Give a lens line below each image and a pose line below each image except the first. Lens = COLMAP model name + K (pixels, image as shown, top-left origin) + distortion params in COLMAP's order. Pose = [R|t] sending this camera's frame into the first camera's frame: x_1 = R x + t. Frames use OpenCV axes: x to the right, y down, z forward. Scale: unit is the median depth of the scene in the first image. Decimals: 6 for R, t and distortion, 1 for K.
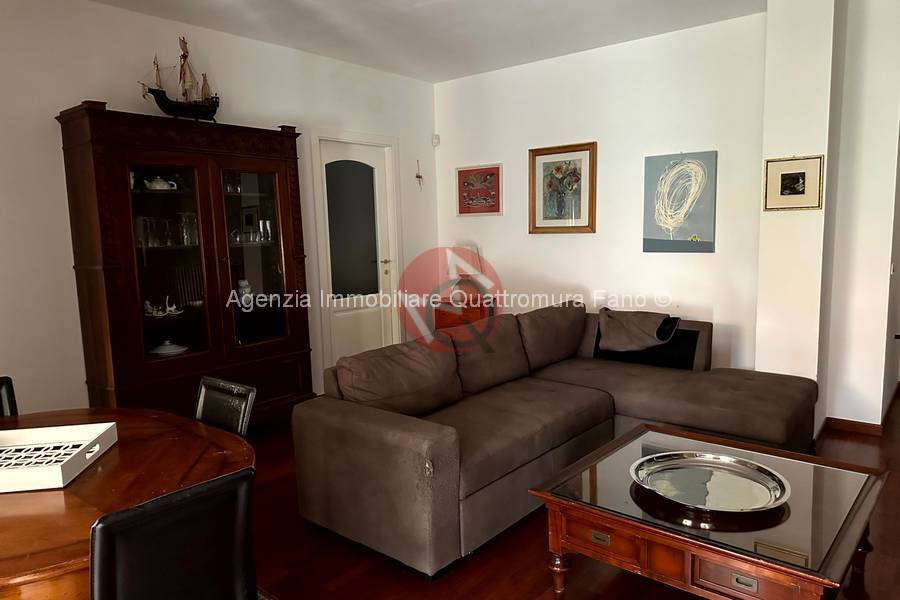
lens RADIAL K [[625.4, 0, 450.0], [0, 625.4, 300.0], [0, 0, 1]] dist [0.071259, -0.100029]
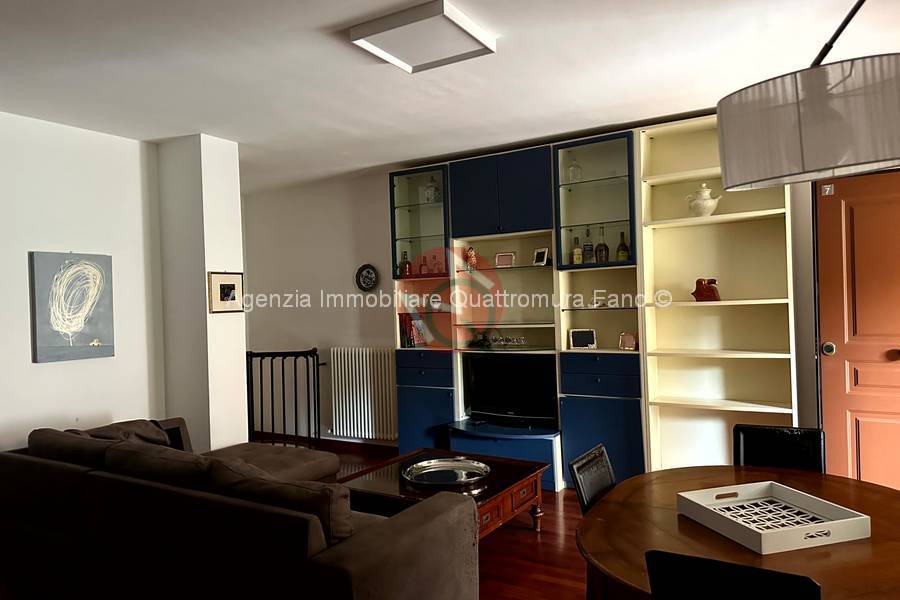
lens RADIAL K [[625.4, 0, 450.0], [0, 625.4, 300.0], [0, 0, 1]] dist [0.071259, -0.100029]
pose [[-0.141701, 0.038478, 0.989161, -0.638308], [0.158094, 0.987298, -0.015758, -0.062234], [-0.977204, 0.154147, -0.145985, 0.609046]]
